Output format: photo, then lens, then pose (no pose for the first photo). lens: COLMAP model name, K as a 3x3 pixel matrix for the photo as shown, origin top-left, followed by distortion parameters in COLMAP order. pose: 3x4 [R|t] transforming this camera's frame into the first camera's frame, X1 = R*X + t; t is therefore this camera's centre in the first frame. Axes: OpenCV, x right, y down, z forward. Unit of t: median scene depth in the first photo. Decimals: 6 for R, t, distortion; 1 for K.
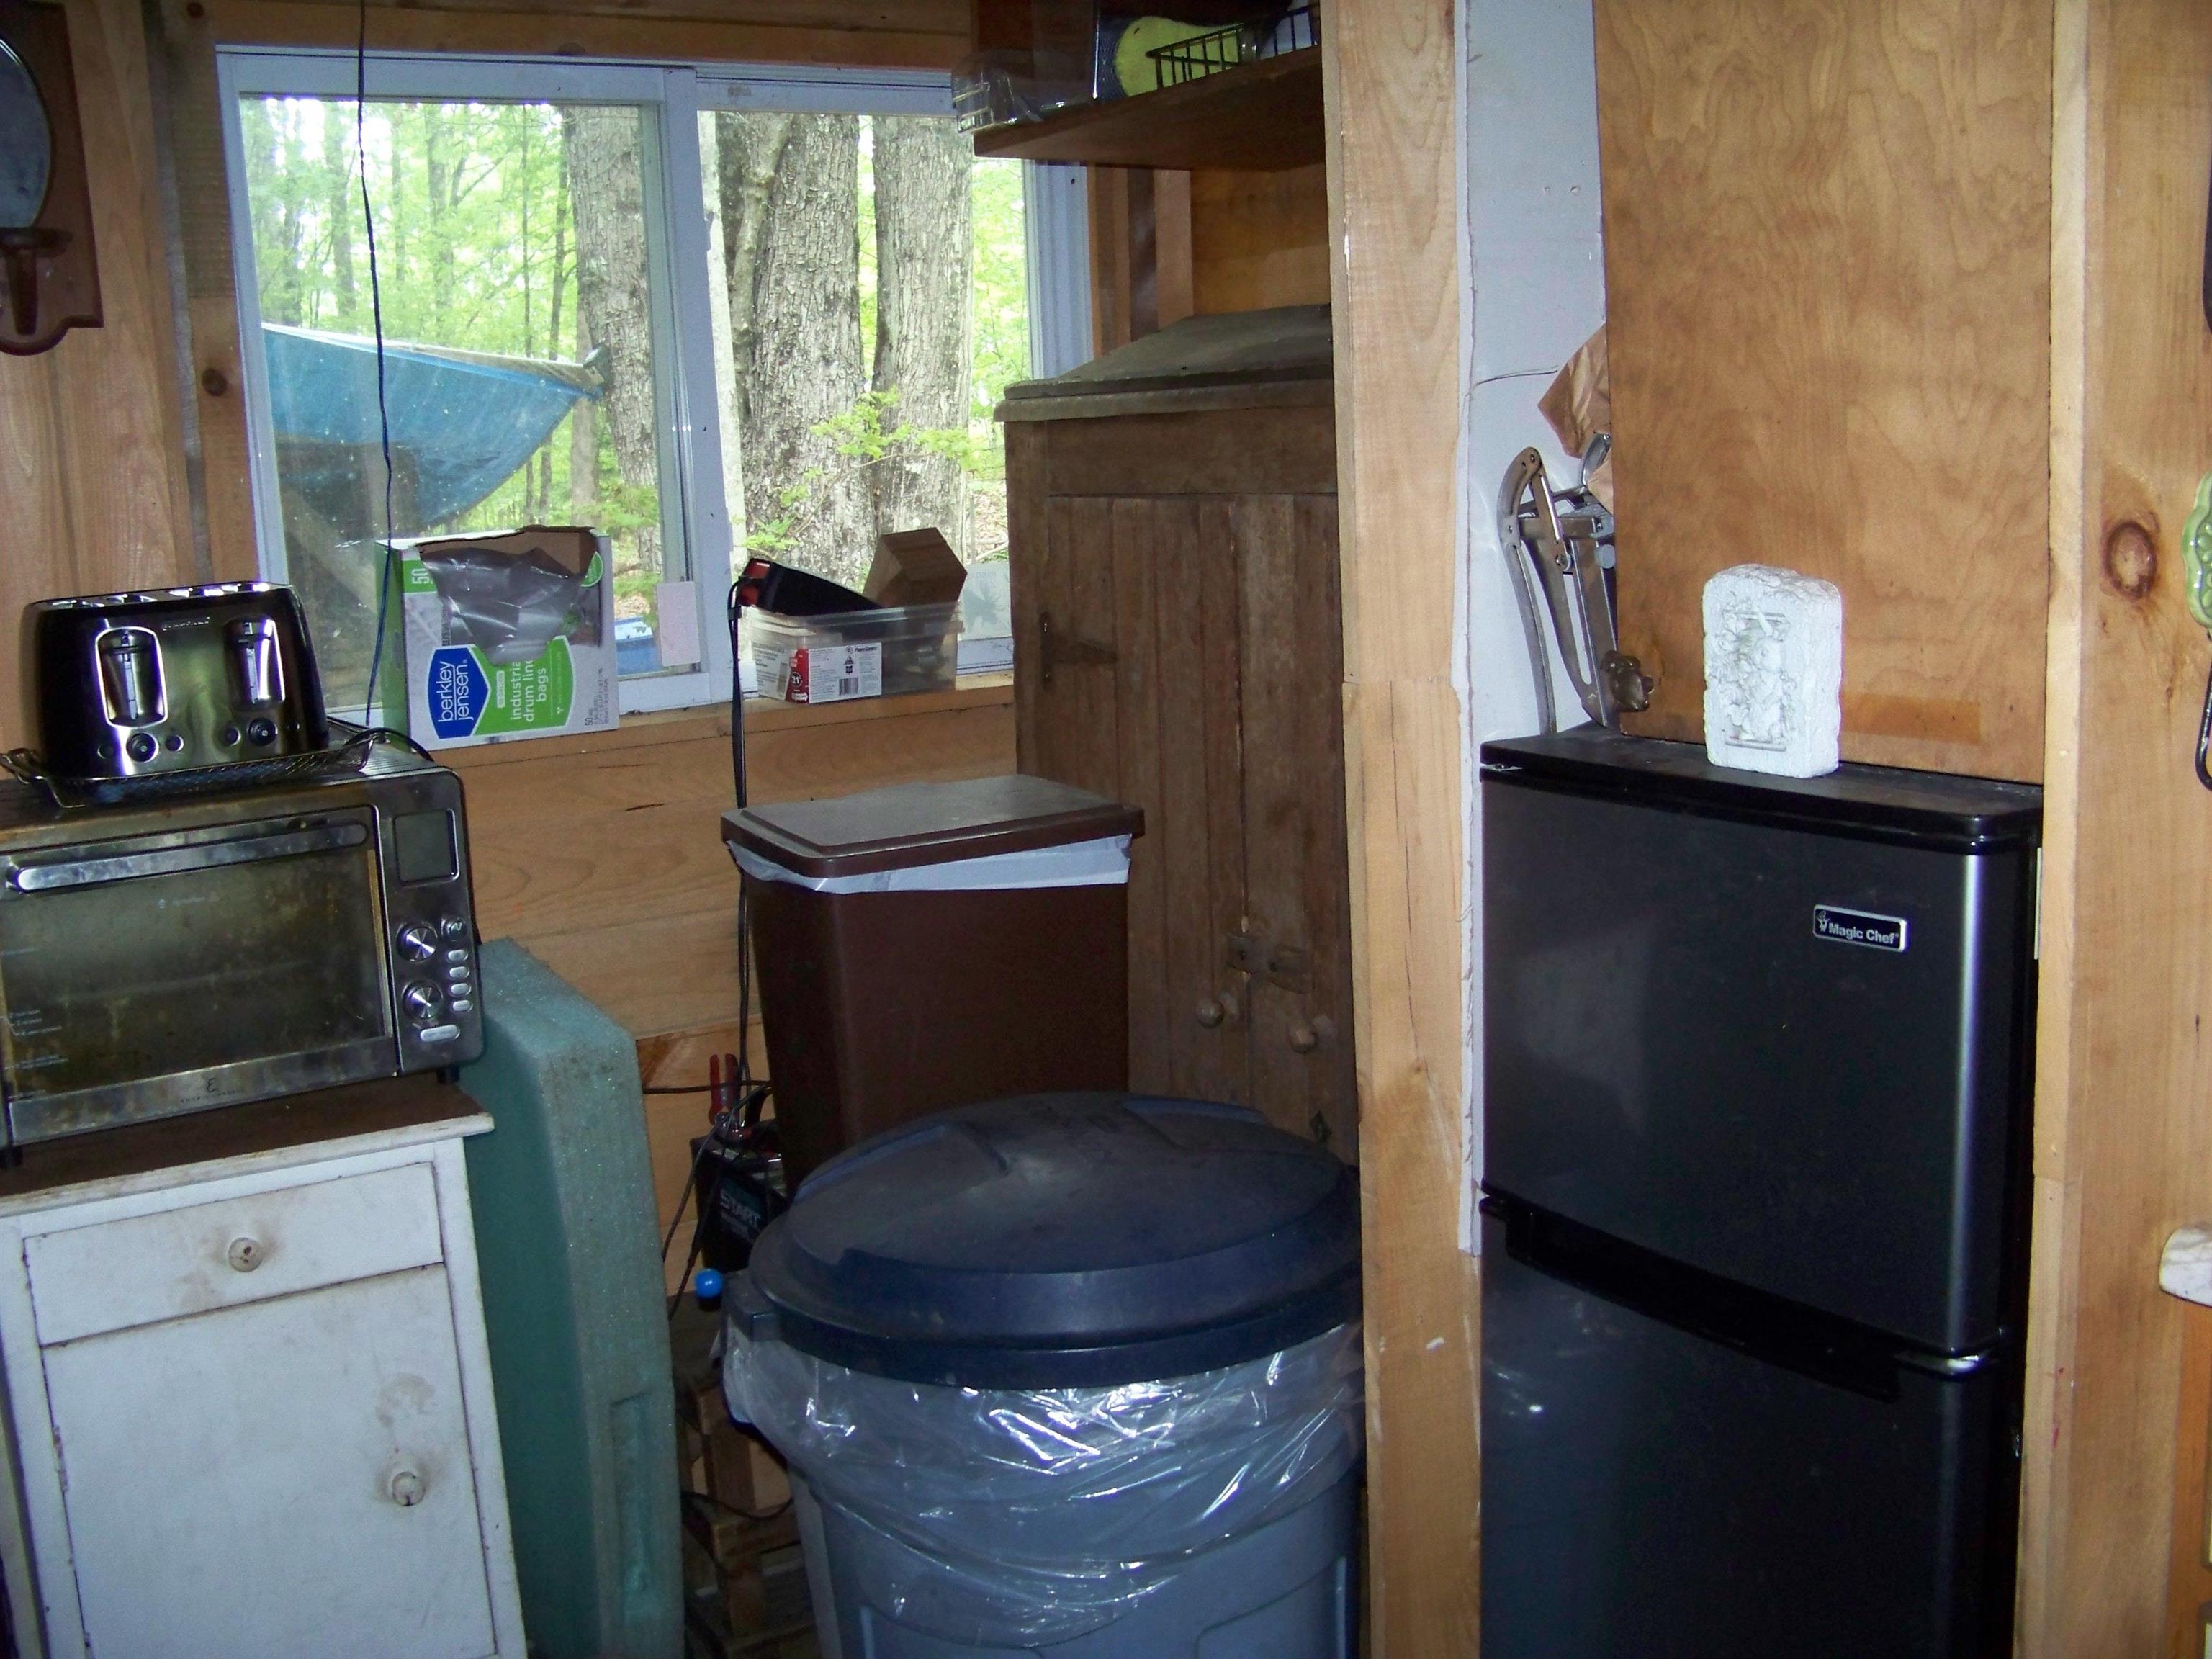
lens RADIAL K [[2285.7, 0, 1094.3], [0, 2285.7, 848.5], [0, 0, 1]] dist [-0.250792, 0.350606]
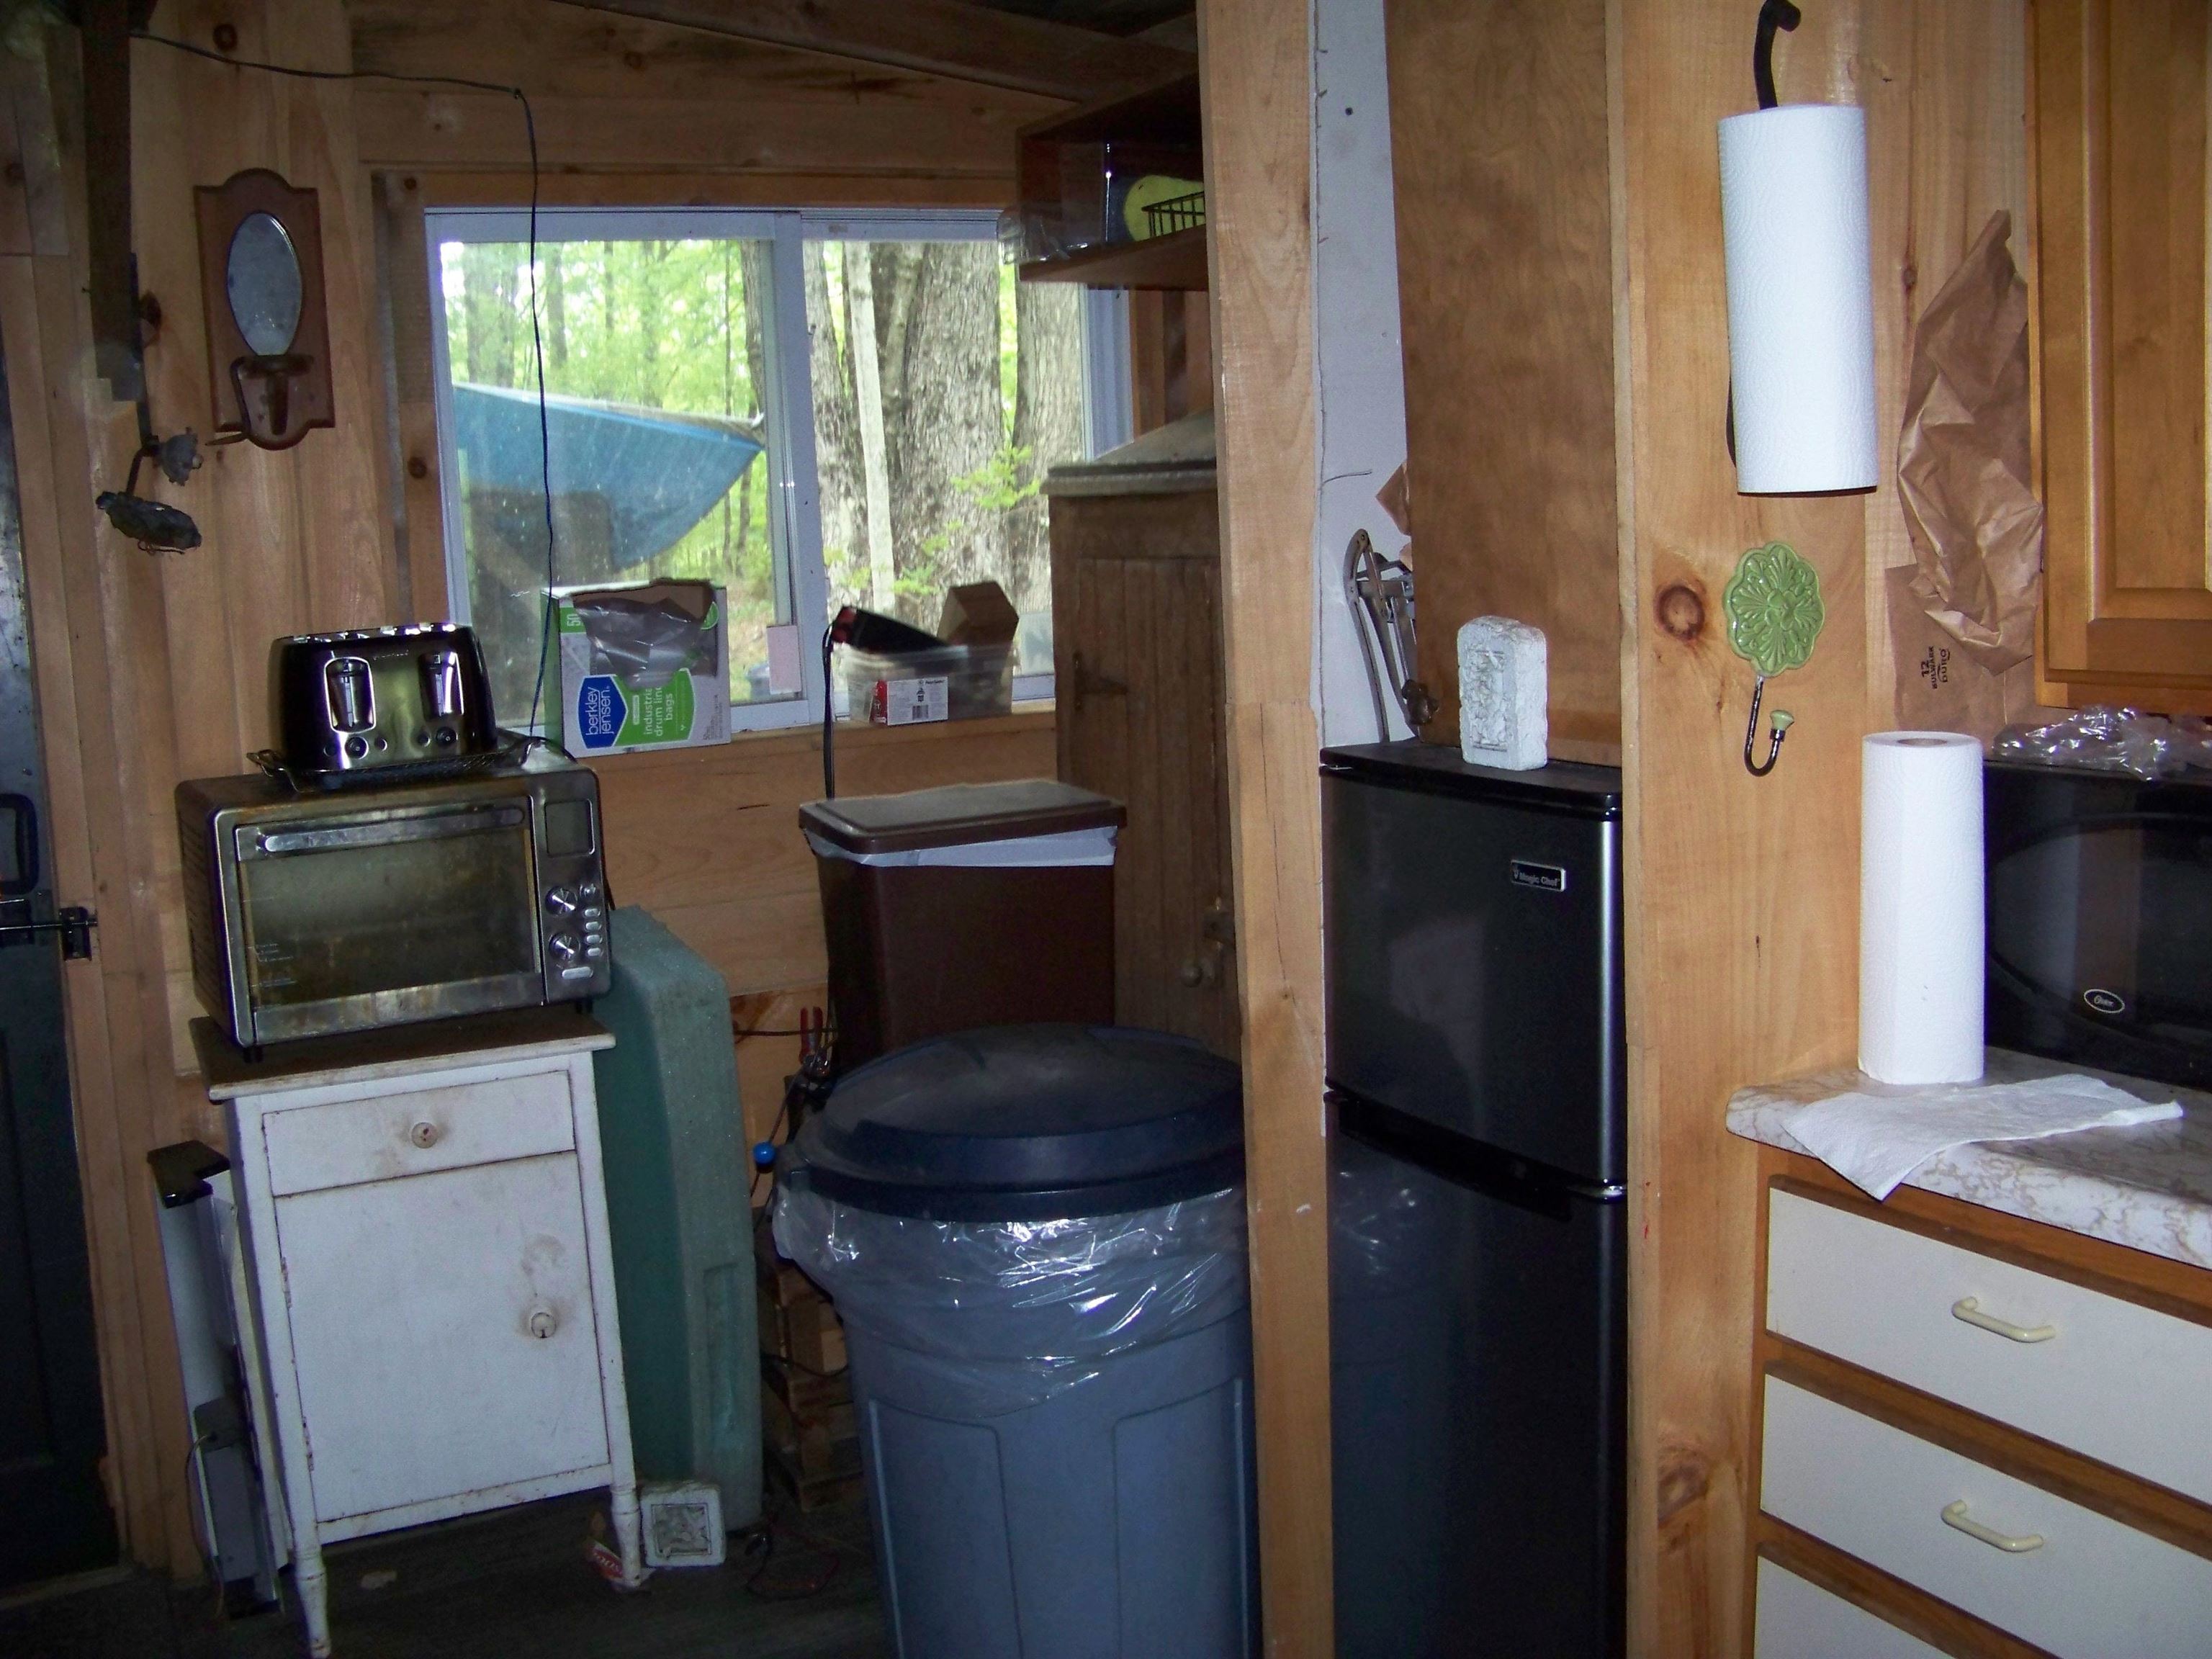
lens RADIAL K [[2342.8, 0, 1112.3], [0, 2342.8, 840.1], [0, 0, 1]] dist [-0.246602, 0.325423]
pose [[0.996135, 0.012244, -0.086973, 0.133823], [-0.014404, 0.999602, -0.024255, 0.034535], [0.086641, 0.025414, 0.995915, -0.312081]]
